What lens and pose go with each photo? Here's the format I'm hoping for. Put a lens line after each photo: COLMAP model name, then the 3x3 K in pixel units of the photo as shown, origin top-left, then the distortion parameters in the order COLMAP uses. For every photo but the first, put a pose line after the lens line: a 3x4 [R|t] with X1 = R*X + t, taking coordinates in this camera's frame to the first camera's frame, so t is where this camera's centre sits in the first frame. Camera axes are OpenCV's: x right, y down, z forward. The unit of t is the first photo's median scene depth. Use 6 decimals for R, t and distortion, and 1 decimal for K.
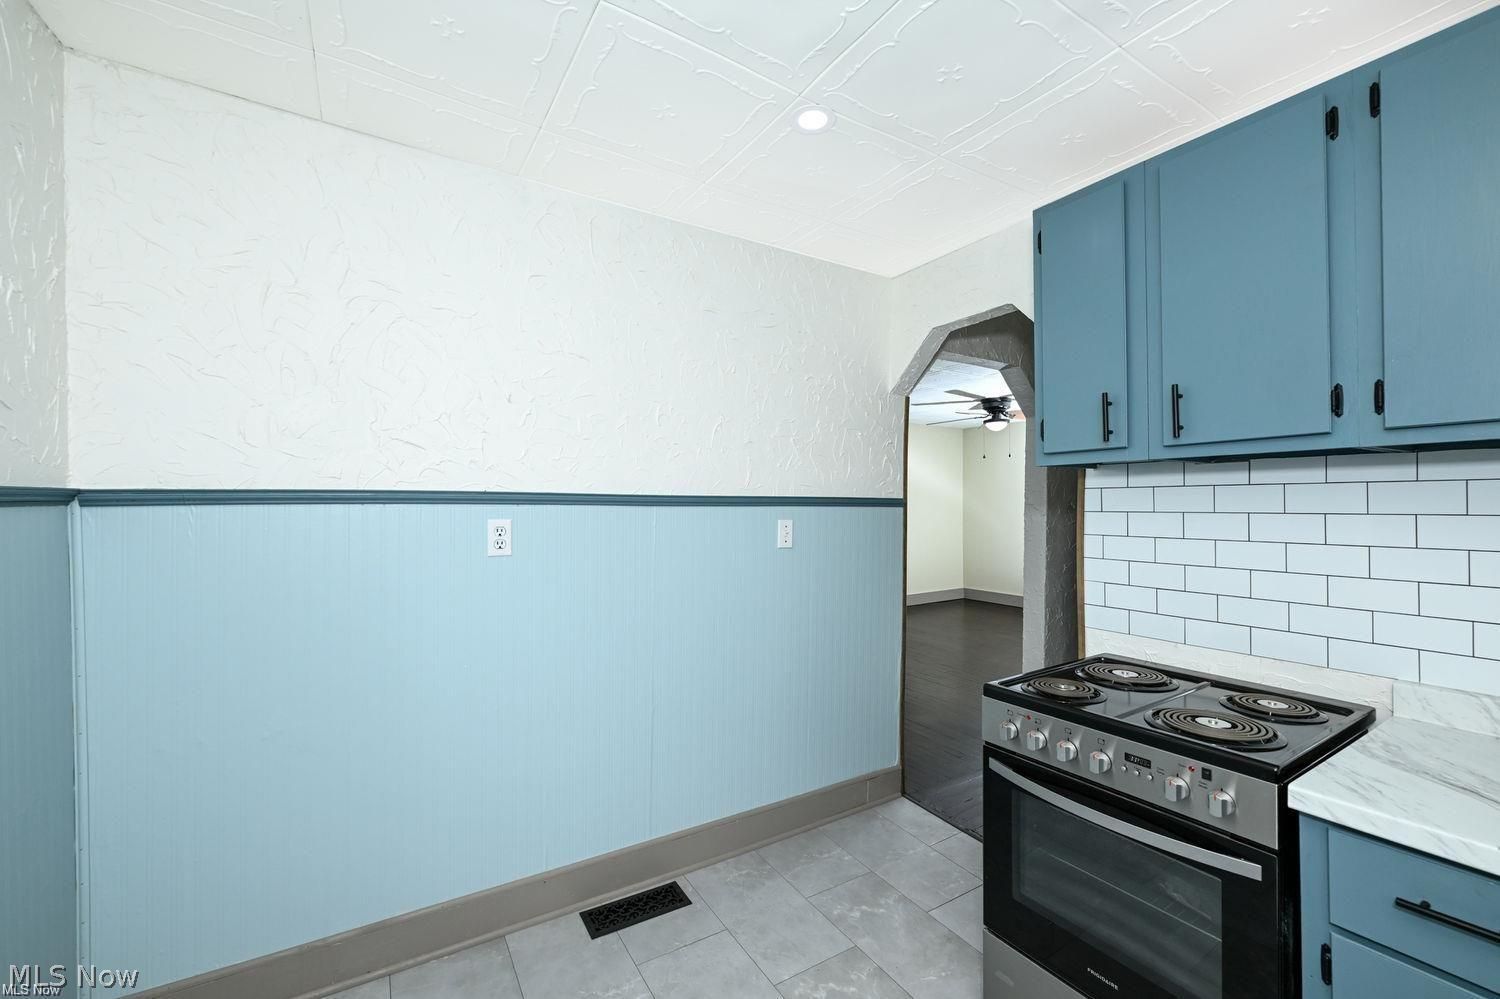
lens RADIAL K [[595.1, 0, 747.2], [0, 595.1, 501.3], [0, 0, 1]] dist [0.002641, -0.000308]
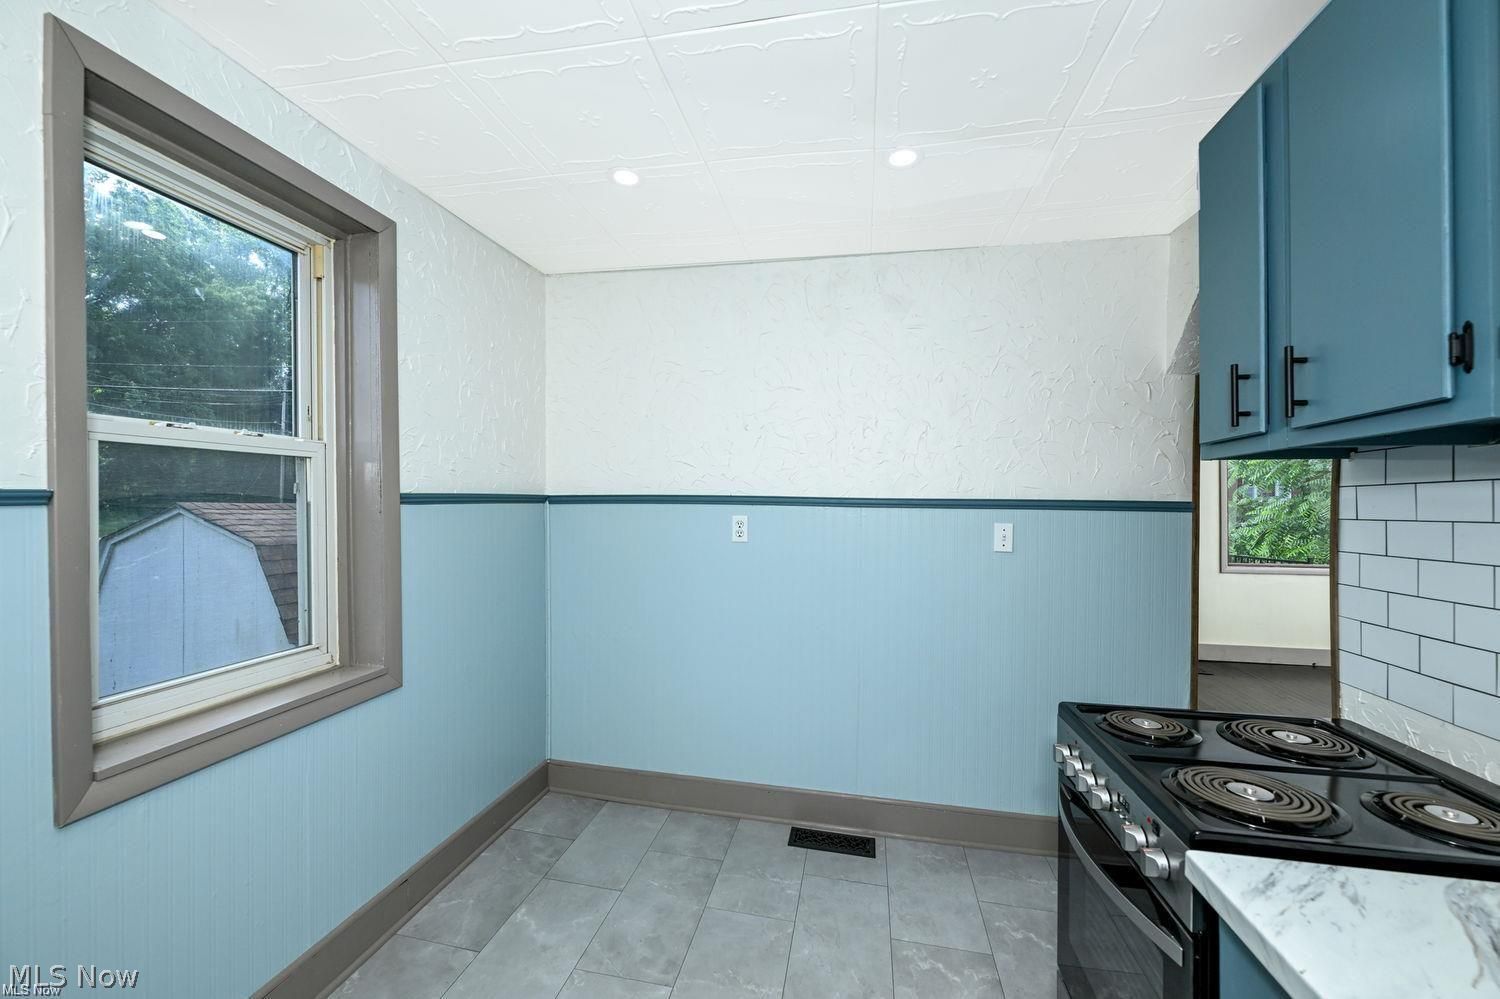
lens RADIAL K [[595.1, 0, 741.8], [0, 595.1, 502.4], [0, 0, 1]] dist [0.002641, -0.000308]
pose [[0.732288, 0.003138, -0.680988, 0.542755], [-0.006521, 0.999976, -0.002404, 0.003308], [0.680964, 0.006201, 0.732291, -0.007199]]
